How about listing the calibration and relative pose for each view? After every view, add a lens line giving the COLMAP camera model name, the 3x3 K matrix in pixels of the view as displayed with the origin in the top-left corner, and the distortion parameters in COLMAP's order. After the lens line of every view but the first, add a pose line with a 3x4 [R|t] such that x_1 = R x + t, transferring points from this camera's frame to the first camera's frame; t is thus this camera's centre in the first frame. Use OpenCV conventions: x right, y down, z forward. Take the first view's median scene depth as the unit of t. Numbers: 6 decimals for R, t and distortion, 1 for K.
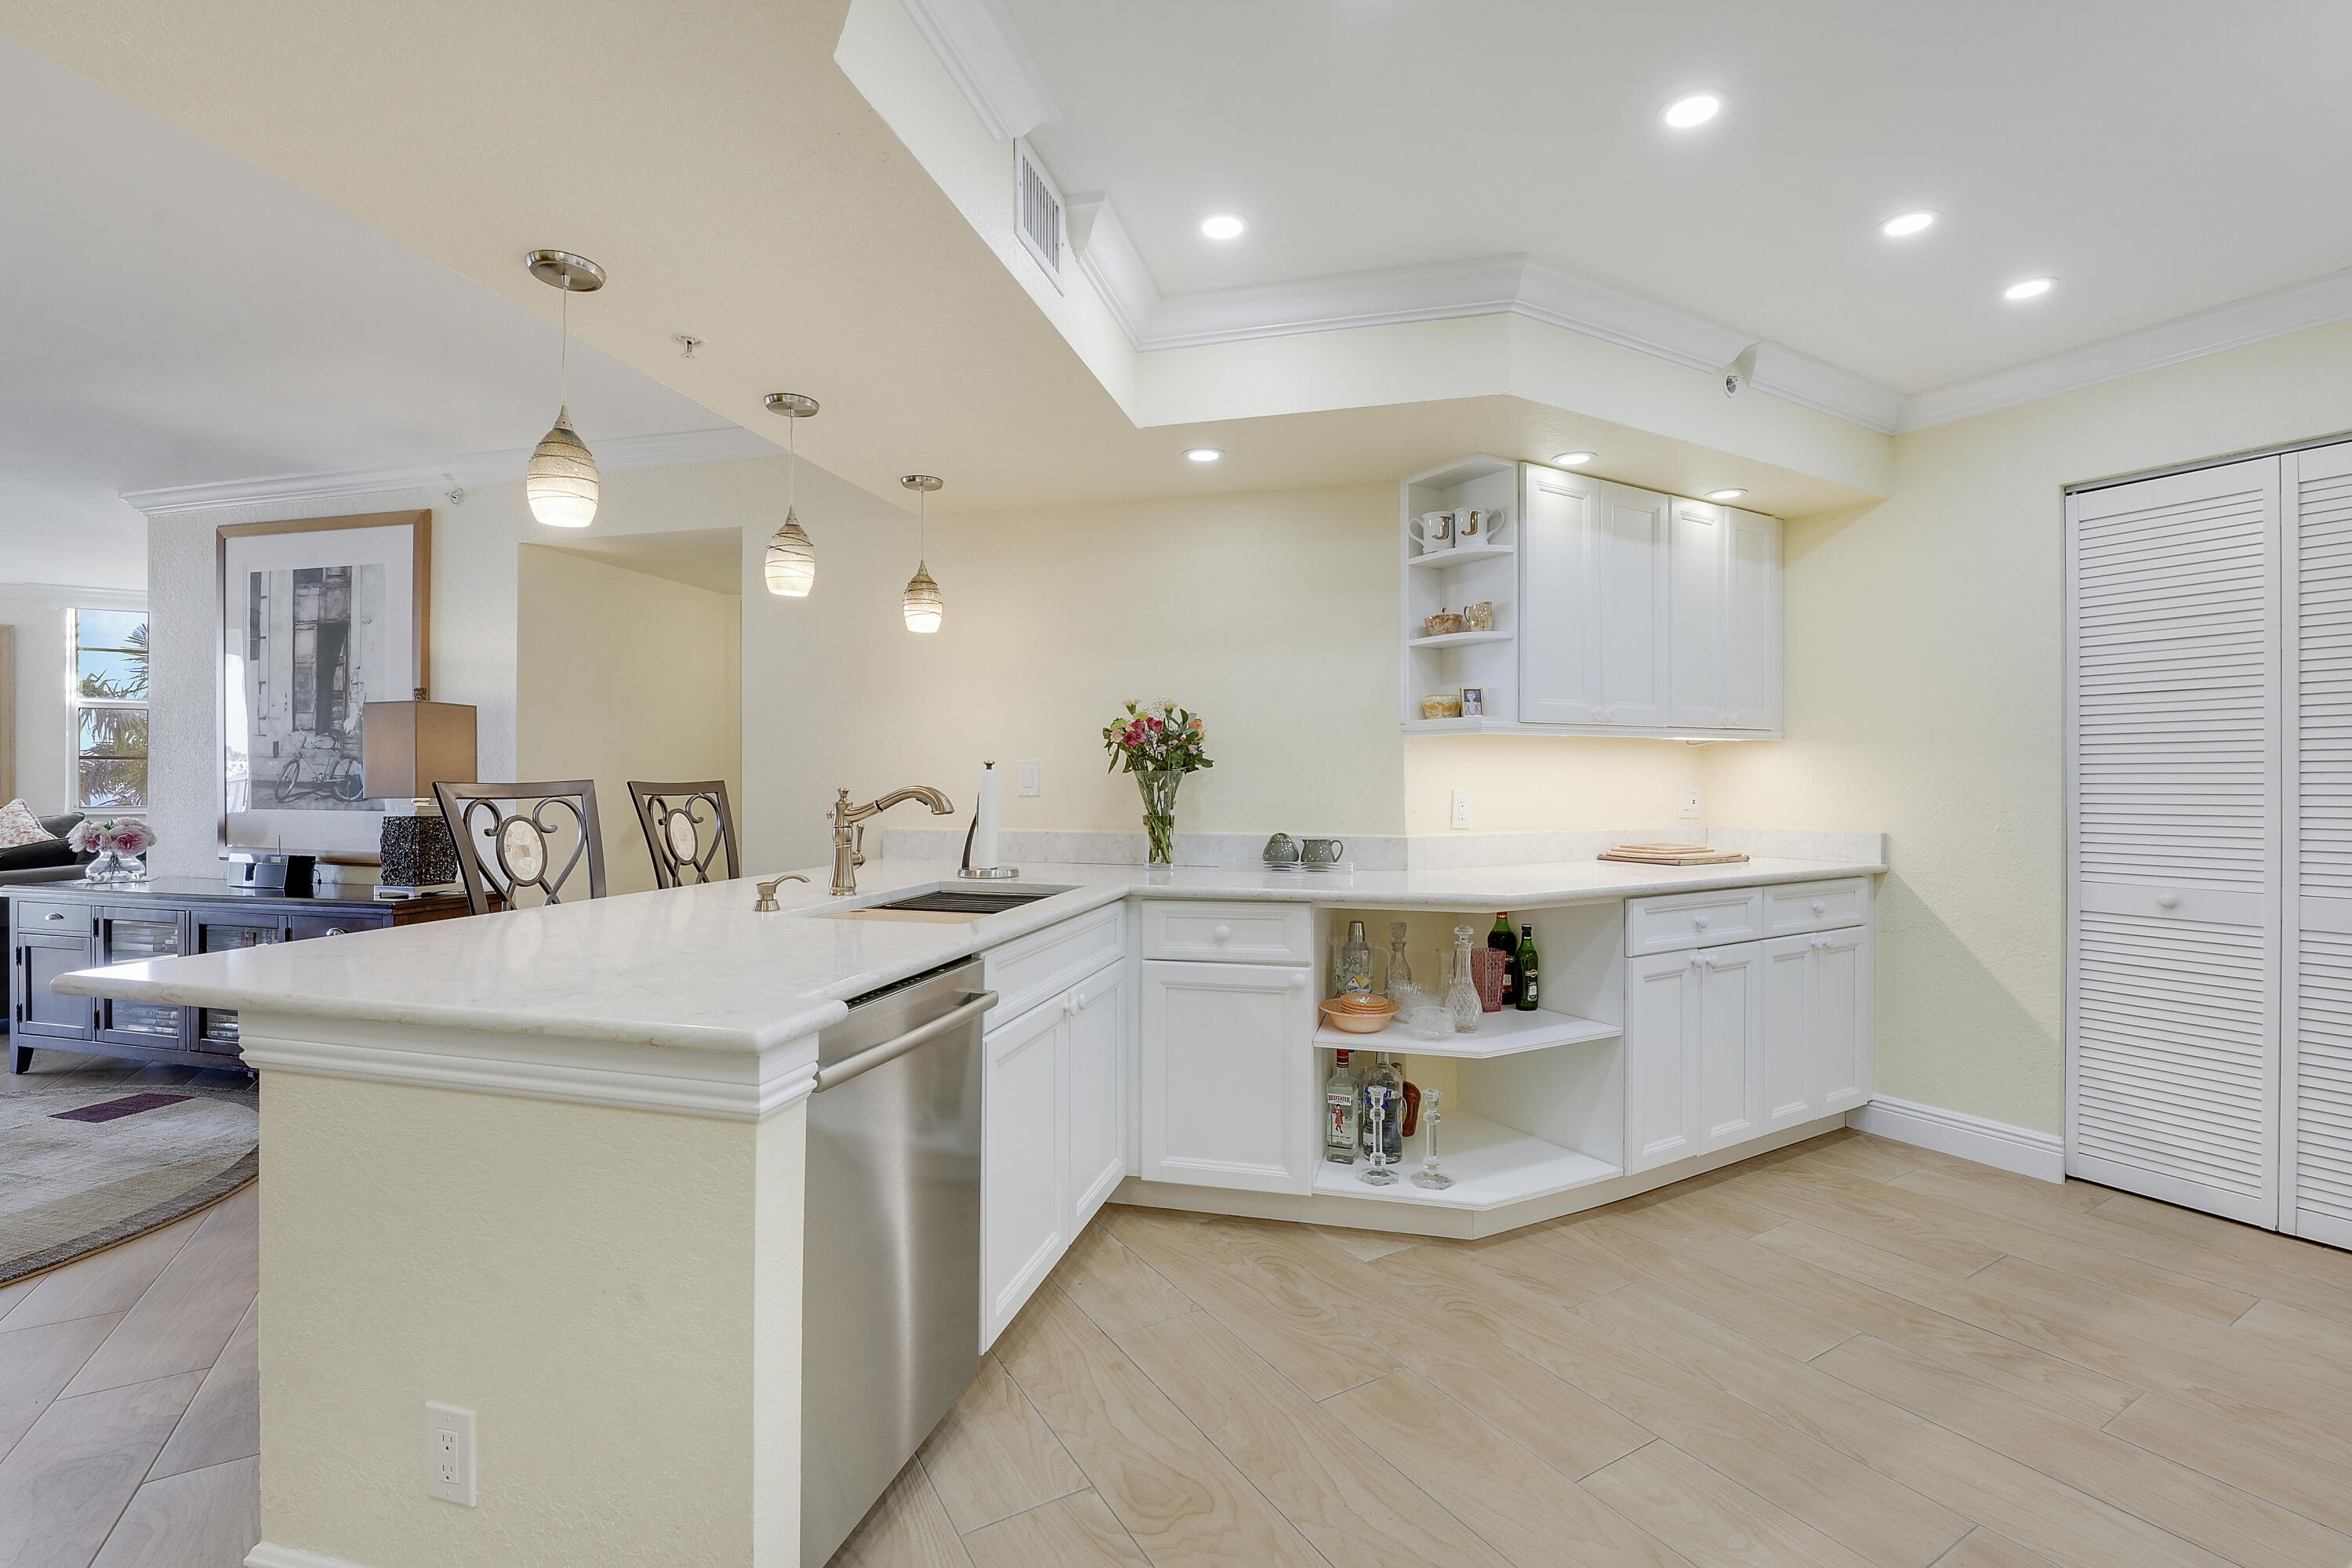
lens RADIAL K [[1046.2, 0, 1167.7], [0, 1046.2, 785.4], [0, 0, 1]] dist [-0.028613, 0.005443]
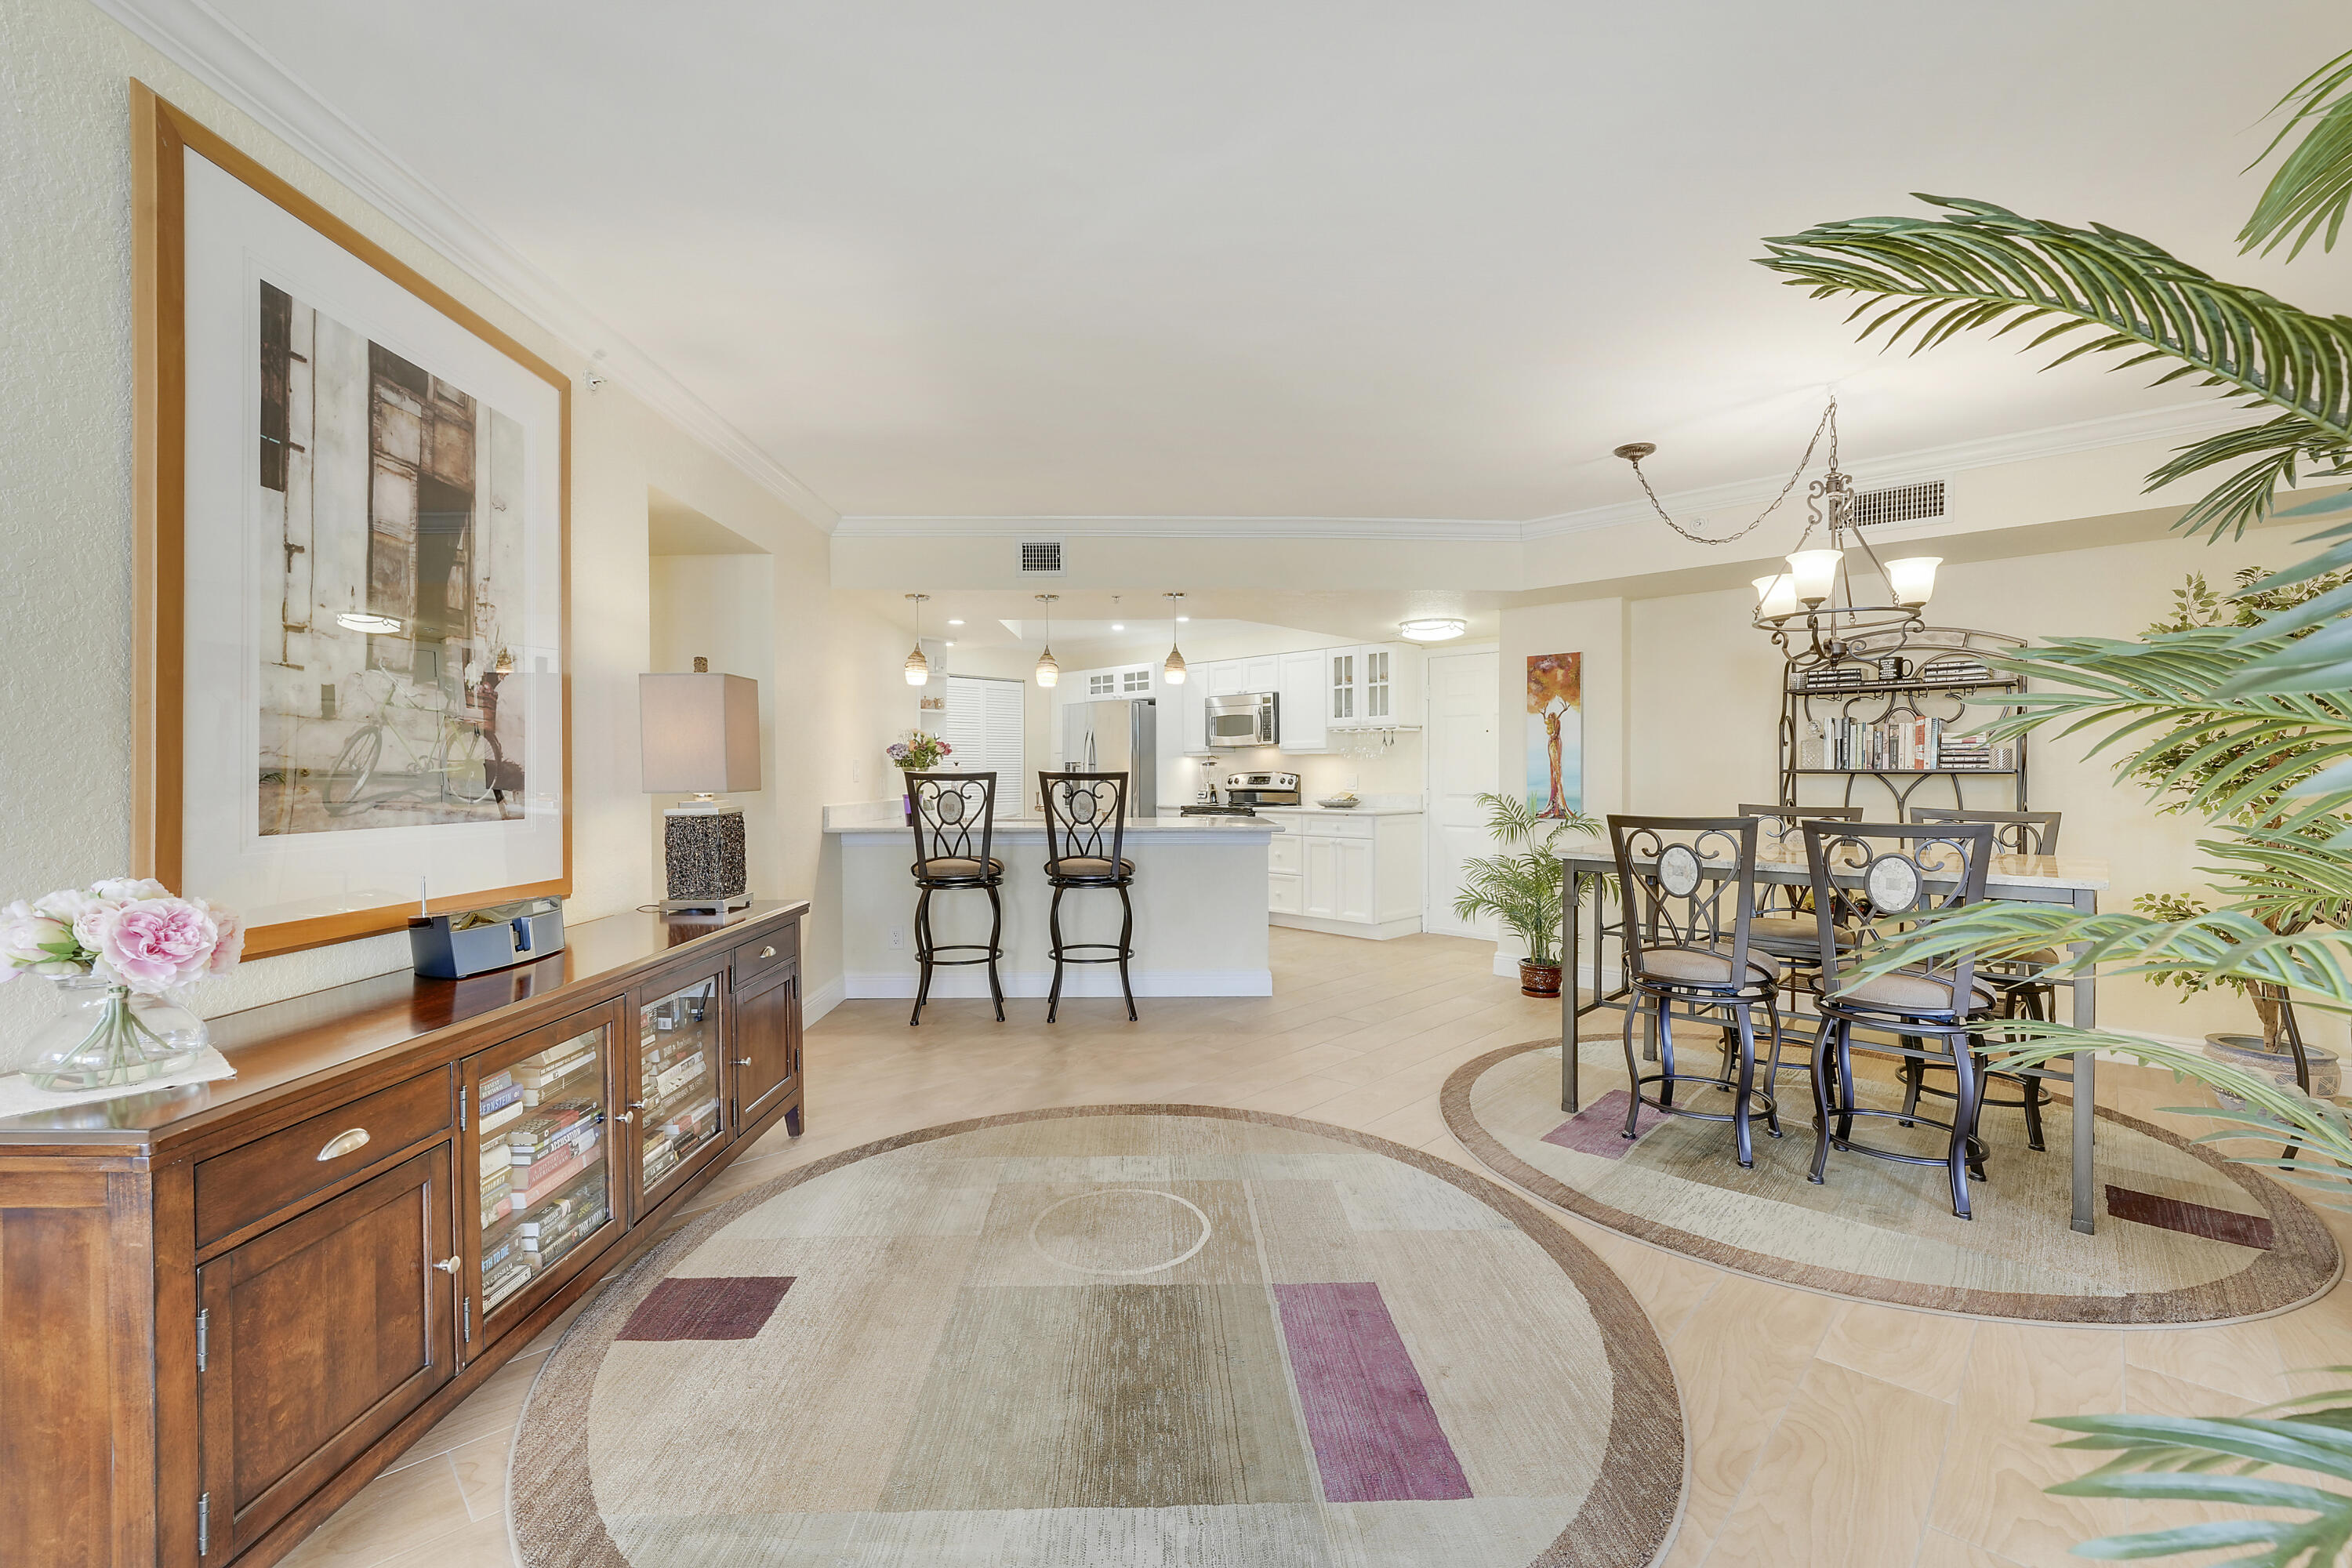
lens RADIAL K [[1046.2, 0, 1167.7], [0, 1046.2, 785.4], [0, 0, 1]] dist [-0.028613, 0.005443]
pose [[-0.282310, -0.015778, 0.959193, -1.446449], [0.001294, 0.999858, 0.016828, -0.004905], [-0.959322, 0.005992, -0.282250, 0.780345]]
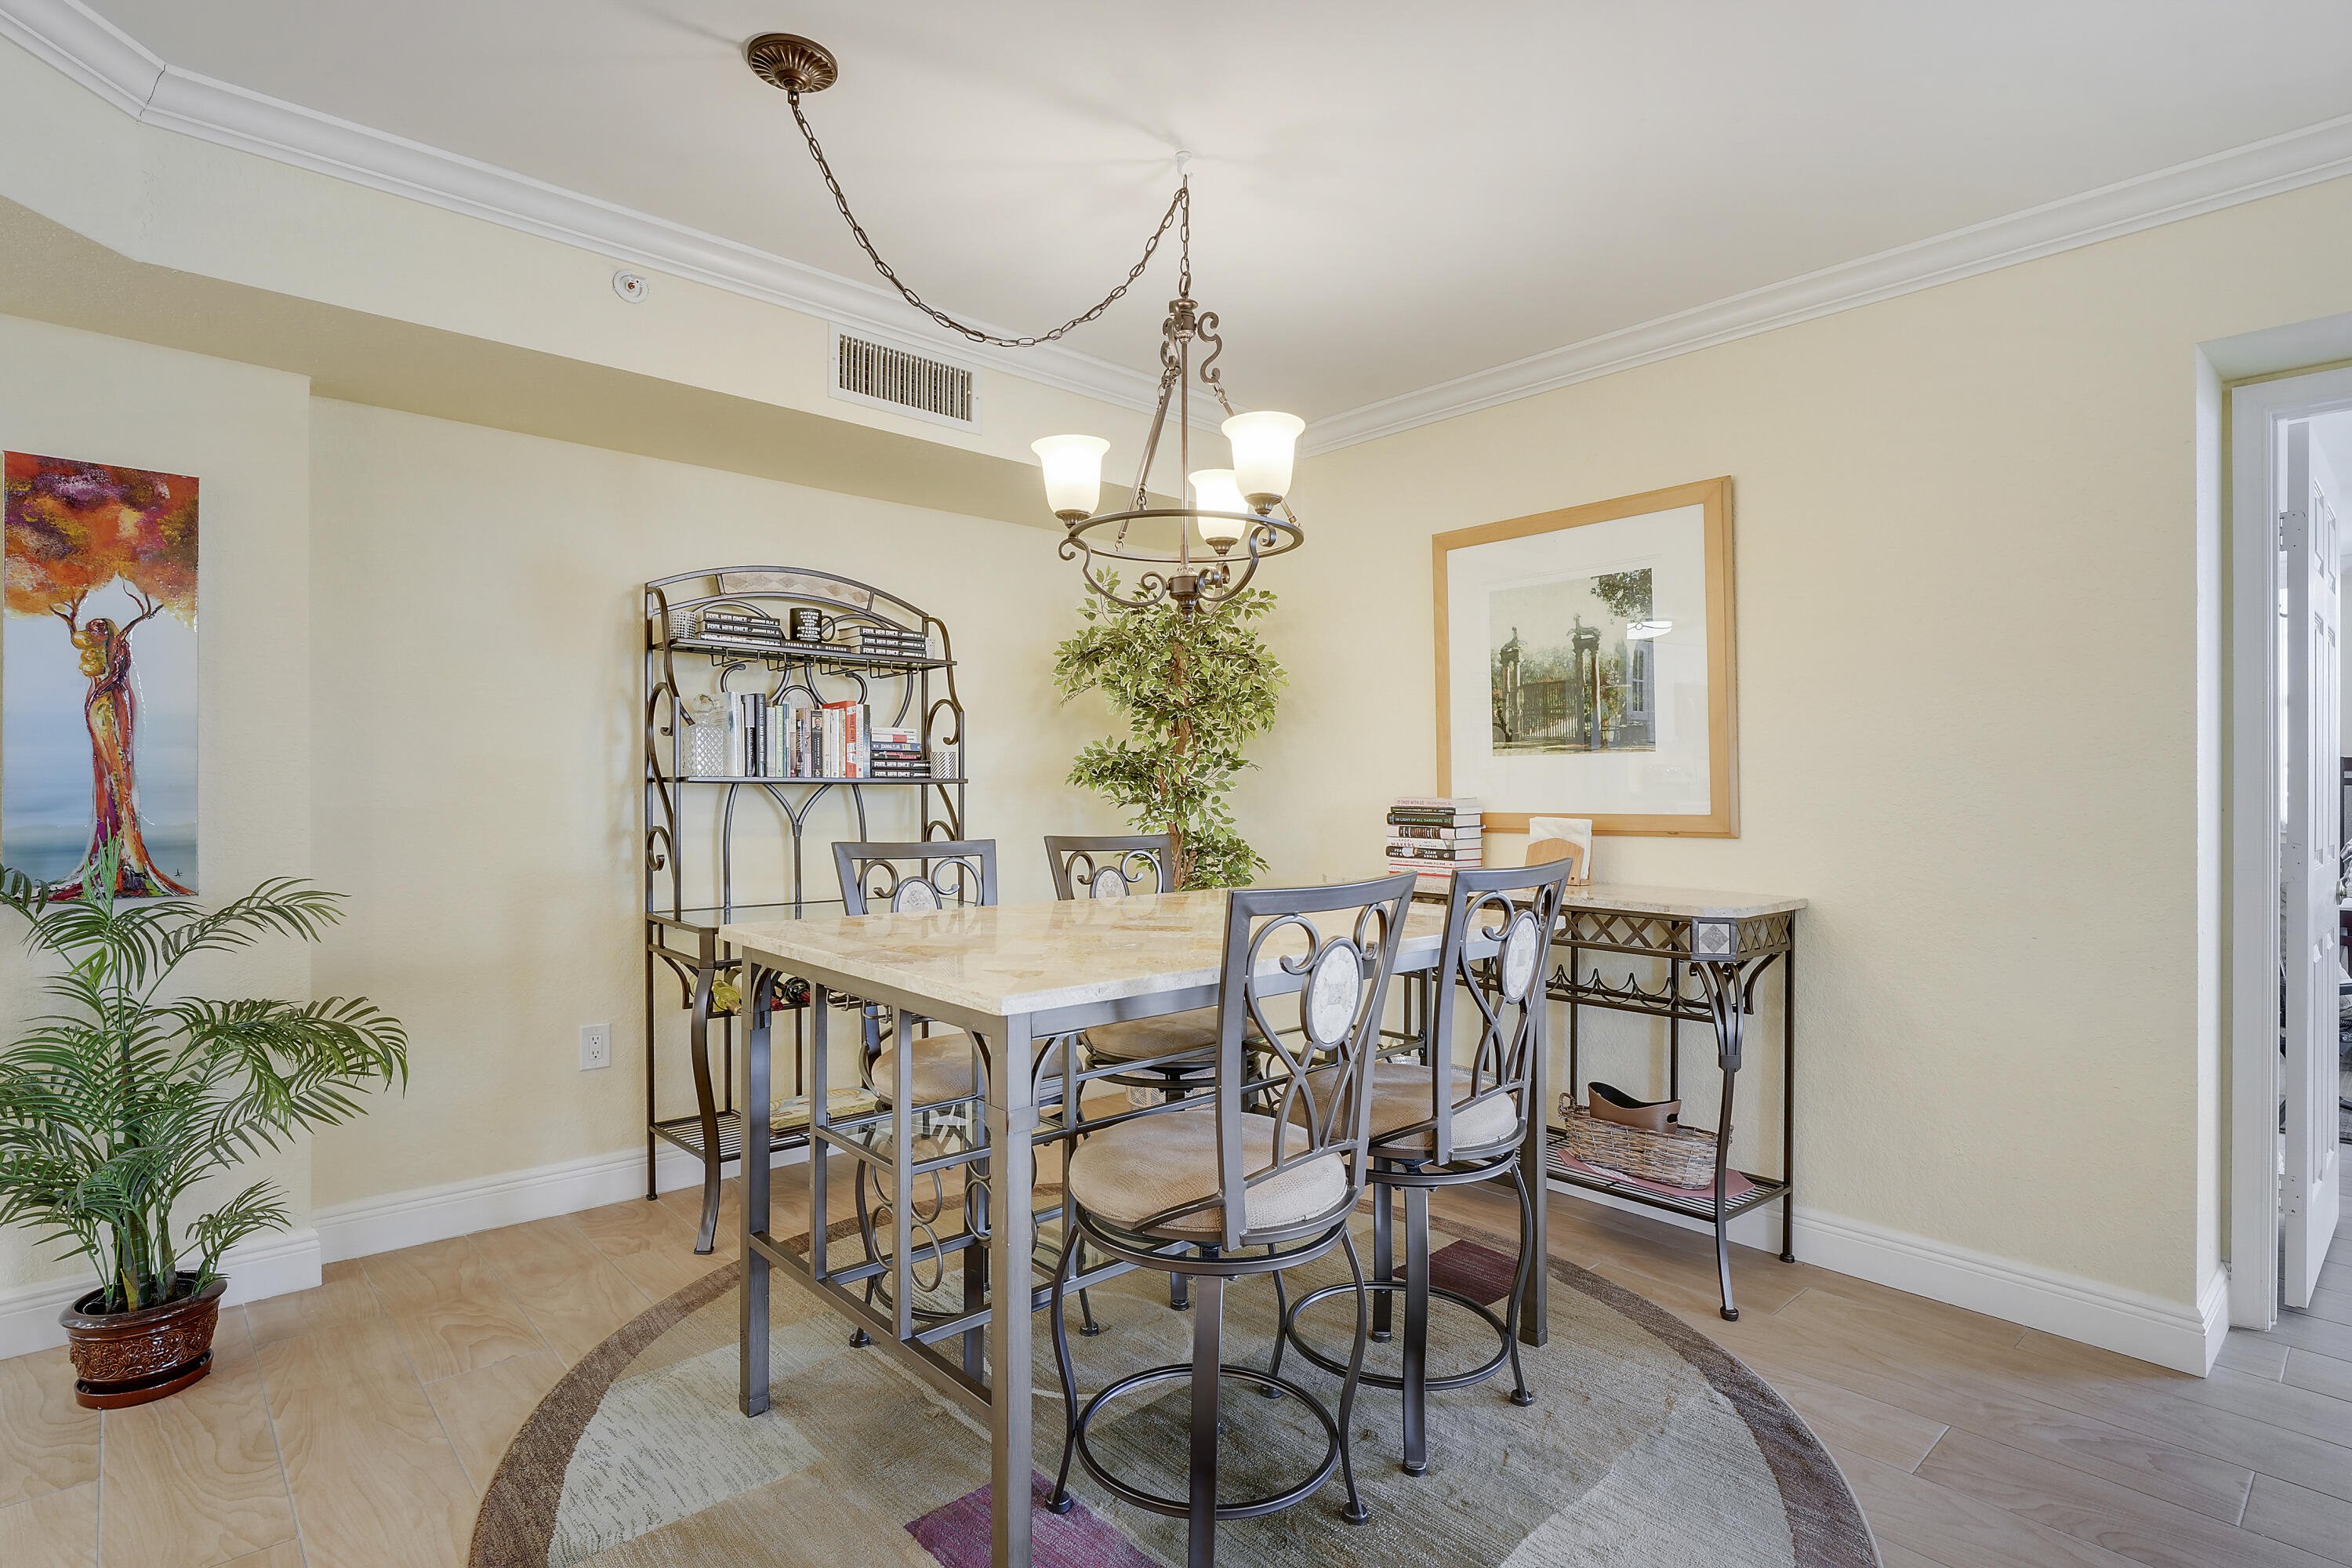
lens RADIAL K [[1180.5, 0, 1176.0], [0, 1180.5, 784.0], [0, 0, 1]] dist [0.017986, 0.000724]
pose [[-0.976660, -0.012134, -0.214450, -0.712153], [-0.013271, 0.999904, 0.003863, -0.004260], [0.214382, 0.006619, -0.976727, 0.613729]]
